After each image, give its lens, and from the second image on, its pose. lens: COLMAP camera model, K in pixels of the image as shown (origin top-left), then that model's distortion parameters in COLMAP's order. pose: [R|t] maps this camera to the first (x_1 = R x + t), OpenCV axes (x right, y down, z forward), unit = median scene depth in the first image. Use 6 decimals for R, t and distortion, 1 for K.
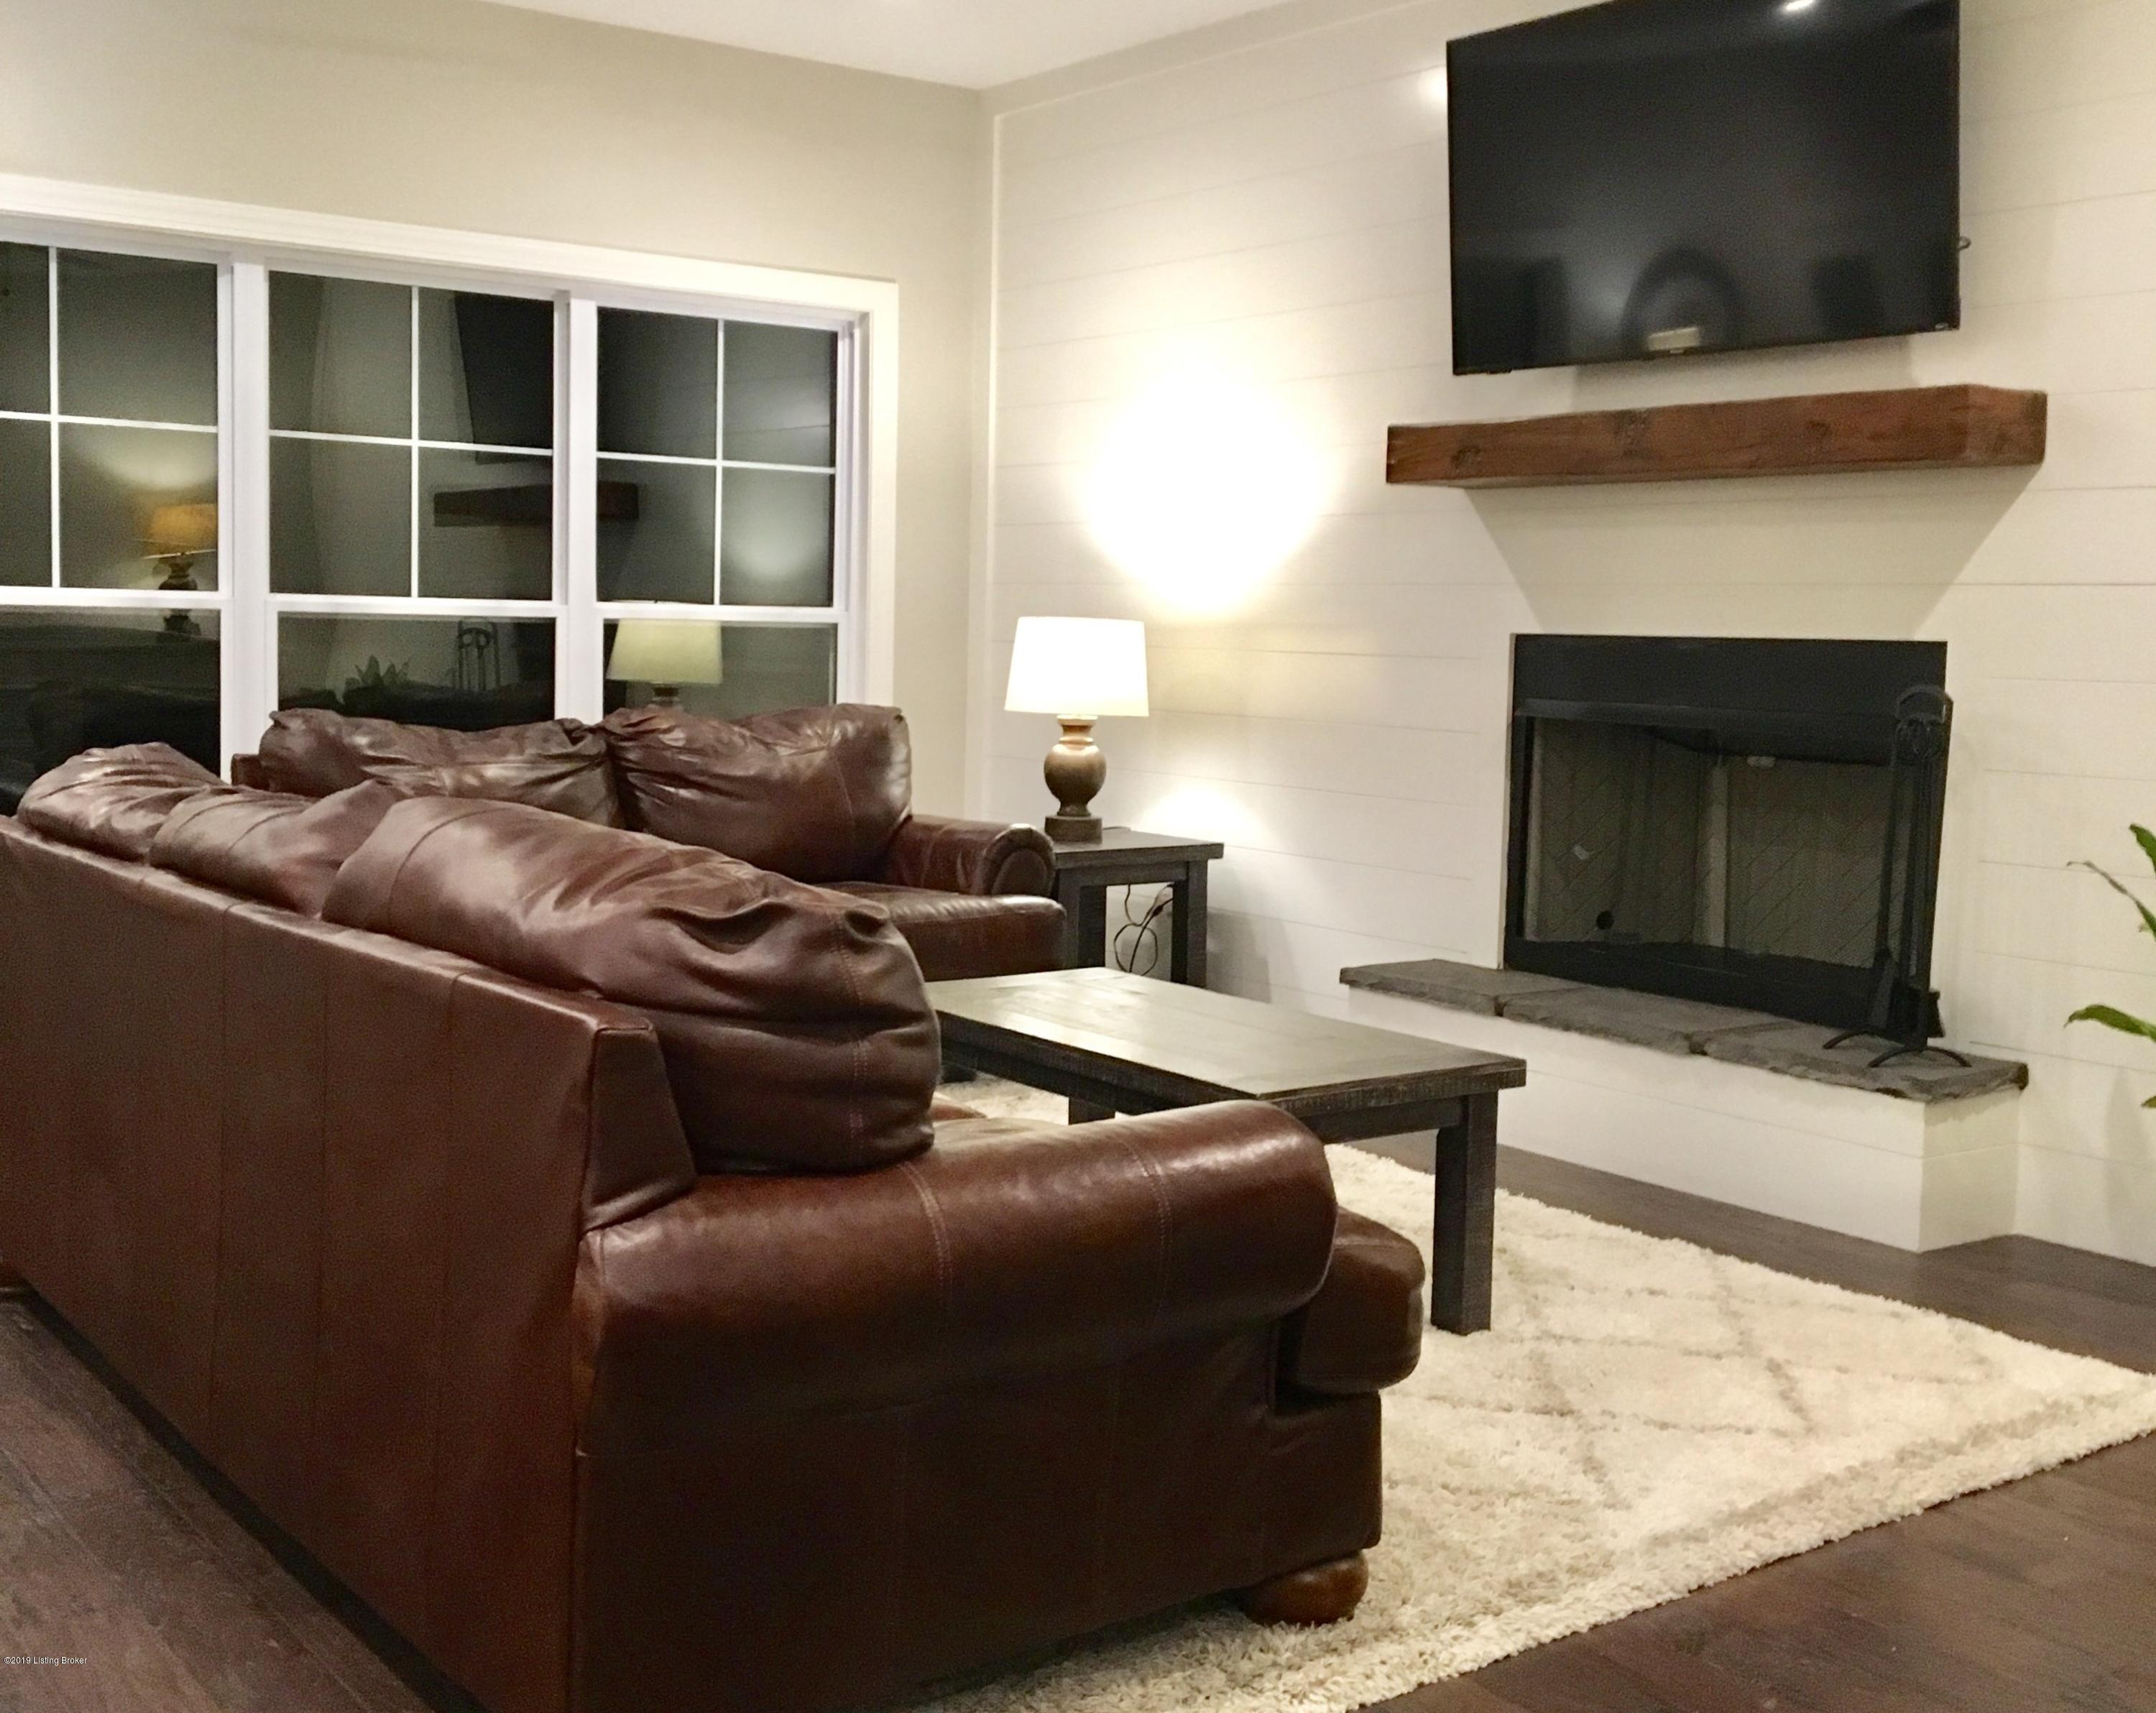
lens RADIAL K [[2329.7, 0, 1078.0], [0, 2329.7, 856.5], [0, 0, 1]] dist [0.016251, 0.008456]
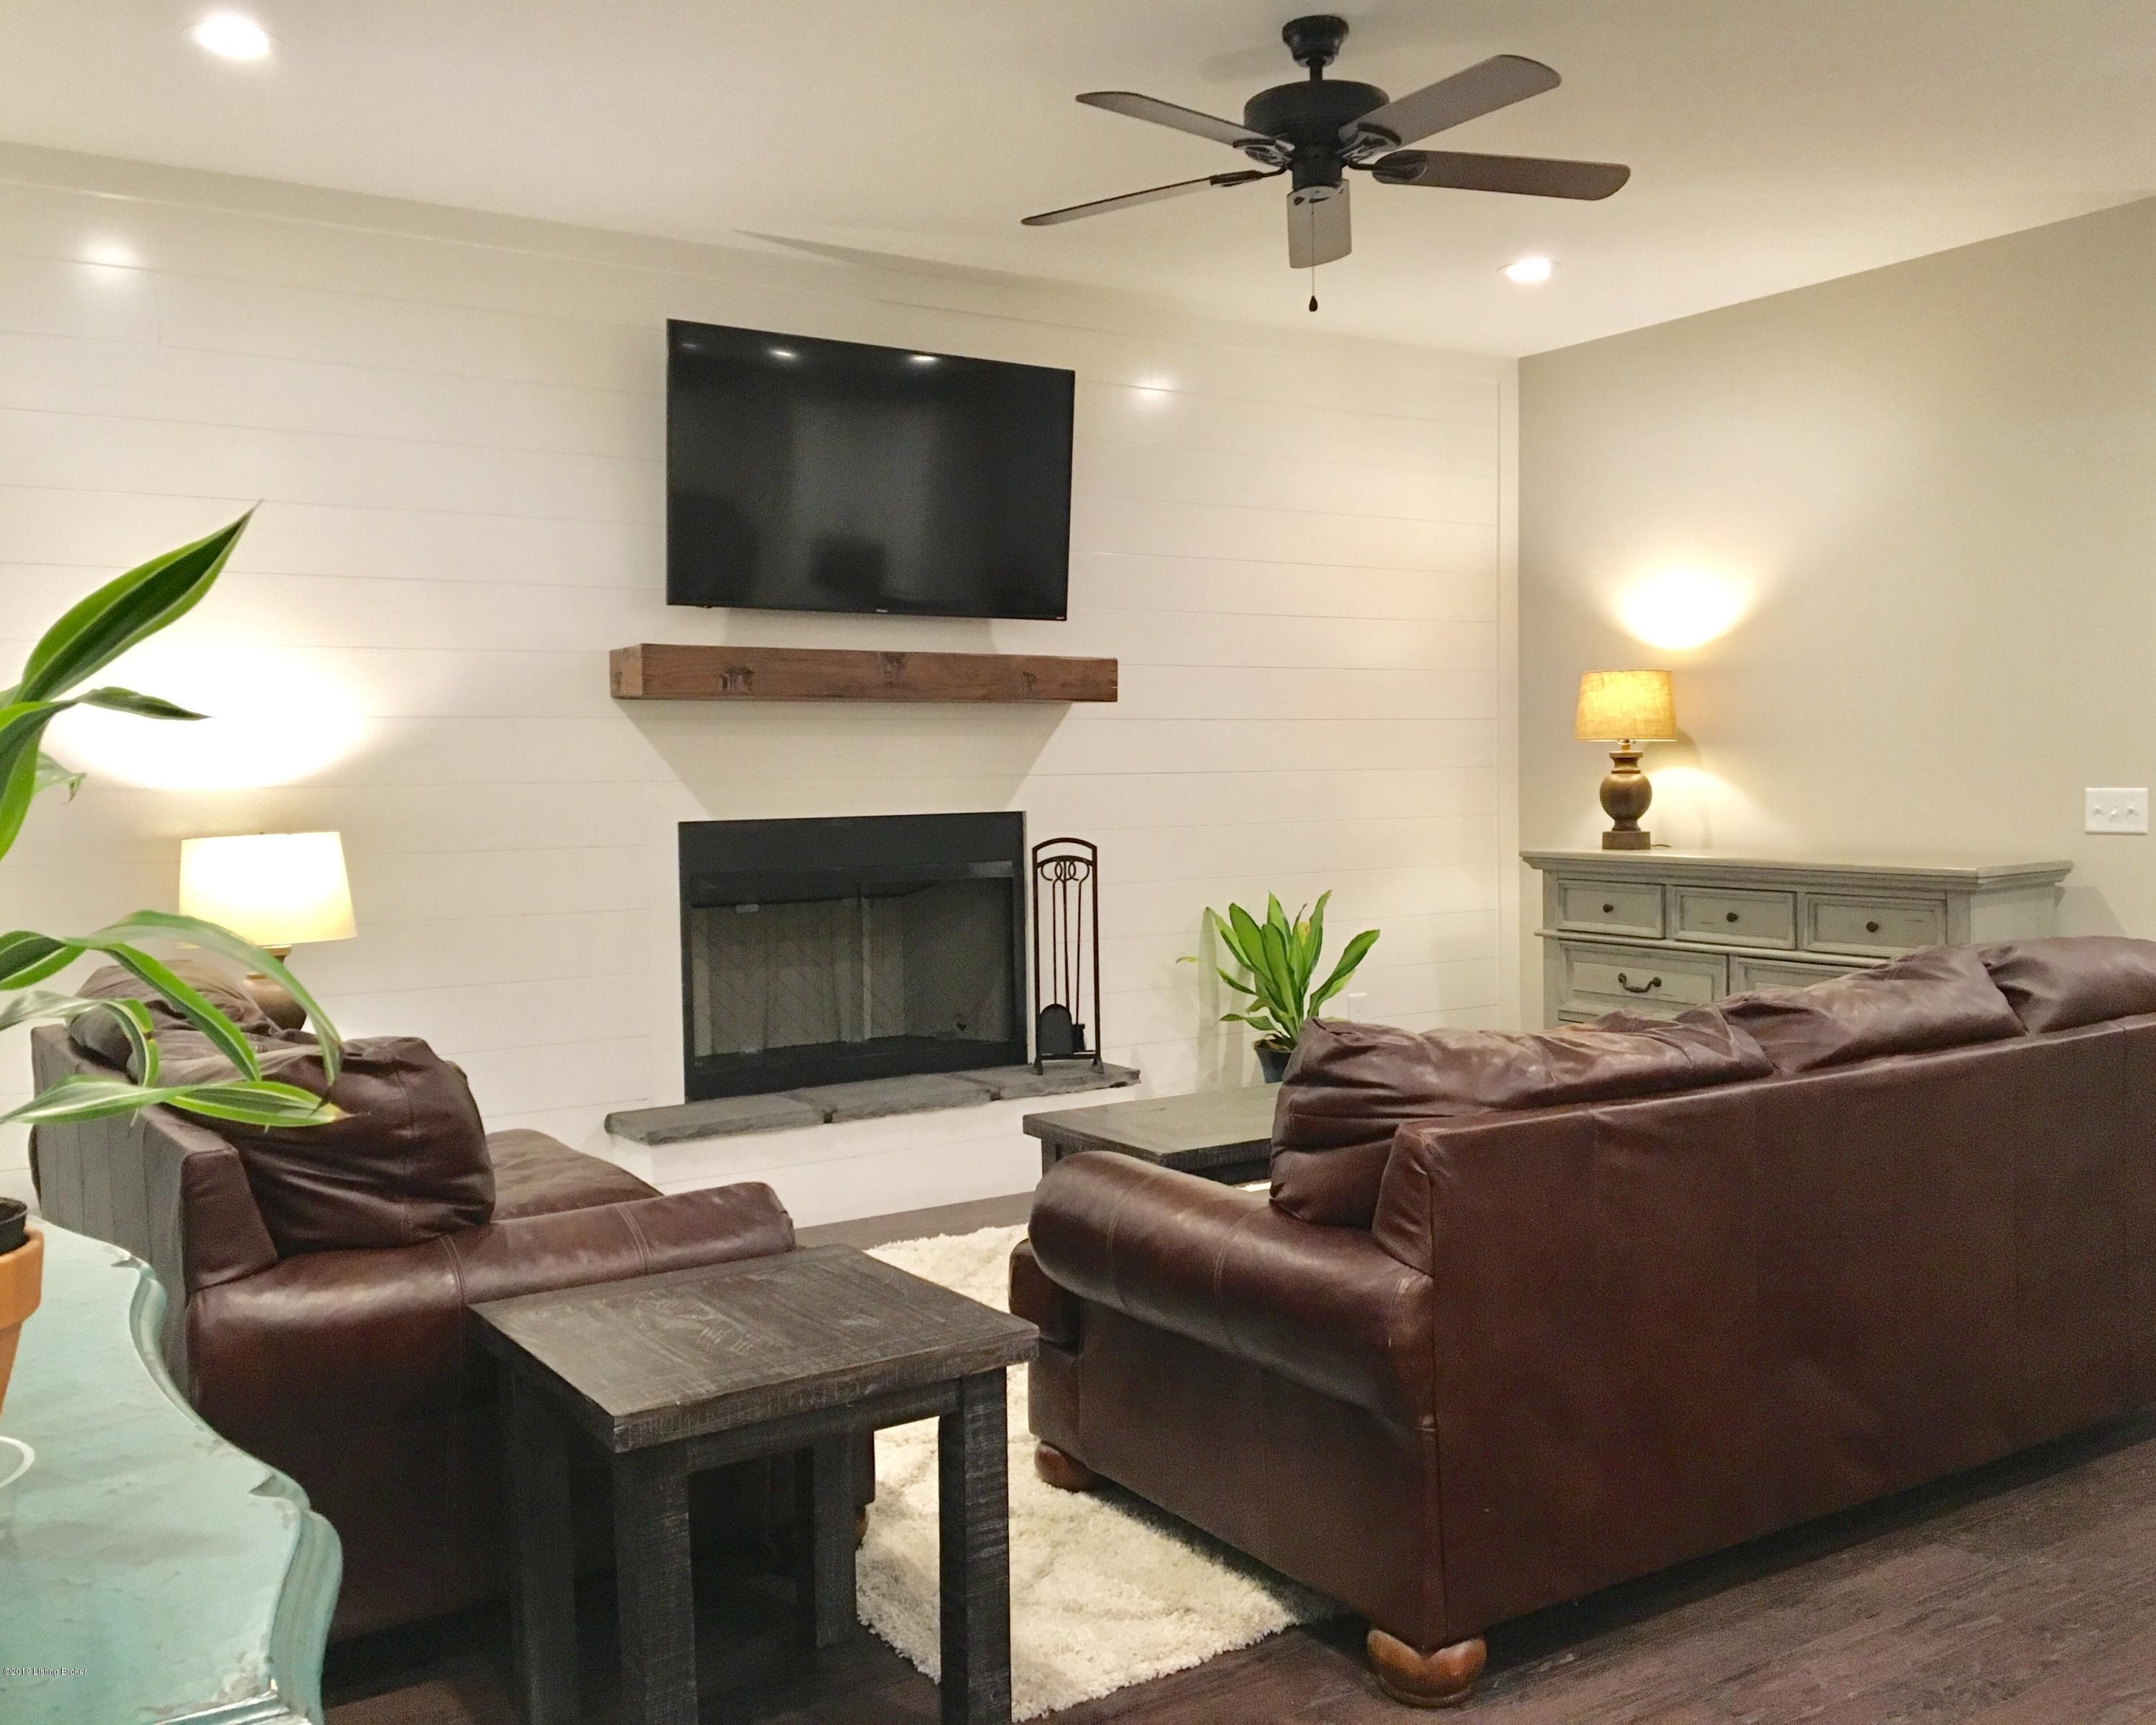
lens RADIAL K [[1891.4, 0, 1078.0], [0, 1891.4, 862.5], [0, 0, 1]] dist [0.004348, 0.001727]
pose [[0.050195, -0.067547, 0.996453, -0.833195], [0.119003, 0.991007, 0.061184, -0.119039], [-0.991624, 0.115510, 0.057782, 0.806088]]
